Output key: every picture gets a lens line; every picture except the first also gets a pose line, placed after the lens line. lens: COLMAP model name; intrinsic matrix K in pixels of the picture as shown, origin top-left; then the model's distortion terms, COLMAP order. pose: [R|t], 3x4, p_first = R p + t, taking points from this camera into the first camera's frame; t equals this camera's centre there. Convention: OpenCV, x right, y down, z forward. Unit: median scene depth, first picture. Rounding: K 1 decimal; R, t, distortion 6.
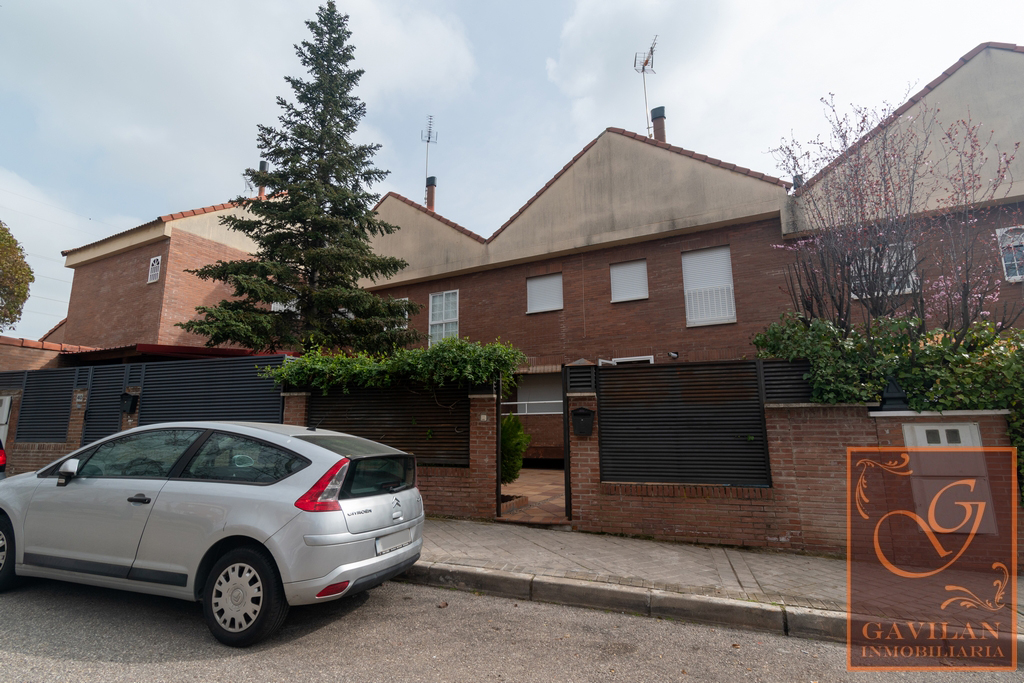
lens RADIAL K [[484.8, 0, 512.0], [0, 484.8, 341.5], [0, 0, 1]] dist [0.000926, -0.000318]
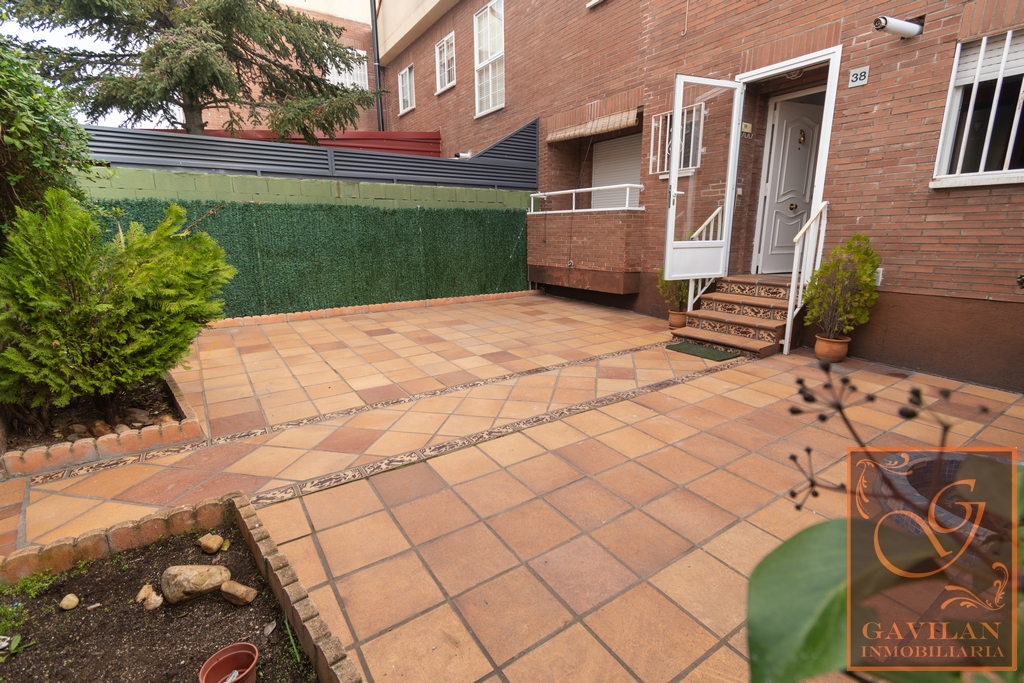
lens RADIAL K [[466.4, 0, 512.6], [0, 466.4, 339.4], [0, 0, 1]] dist [0.002947, -0.001347]
pose [[0.867524, 0.118179, -0.483152, 0.281975], [0.087016, 0.920325, 0.381353, 0.081160], [0.489725, -0.372874, 0.788121, 0.531790]]
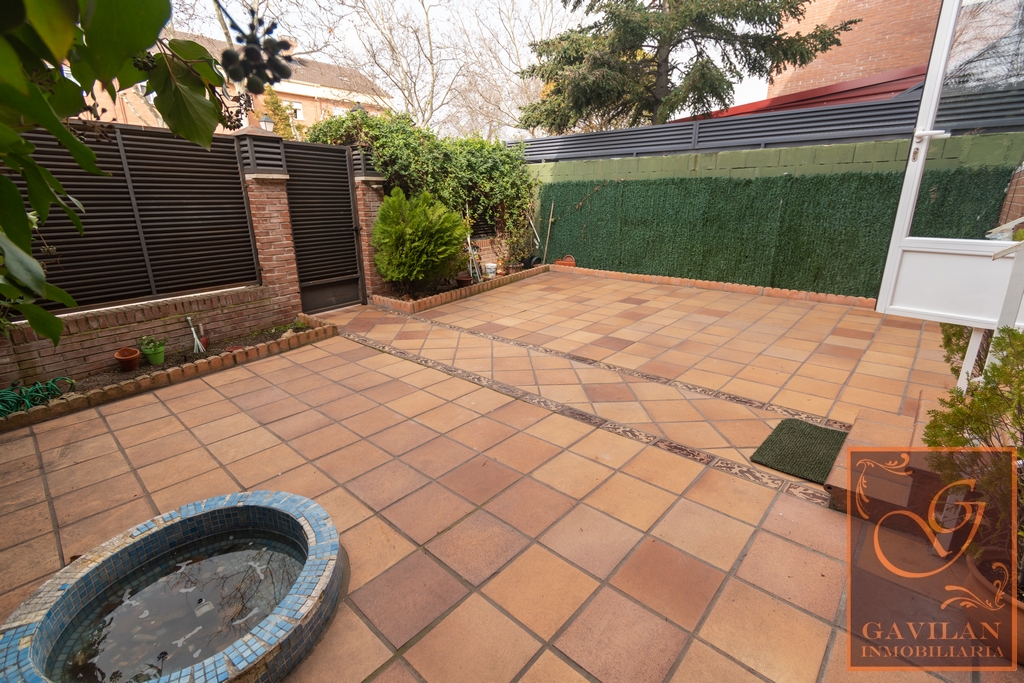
lens RADIAL K [[470.5, 0, 524.2], [0, 470.5, 344.1], [0, 0, 1]] dist [0.007635, -0.000080]
pose [[-0.267128, 0.293248, -0.917959, 0.450319], [0.180976, 0.950891, 0.251104, 0.137985], [0.946515, -0.099052, -0.307081, 0.883387]]
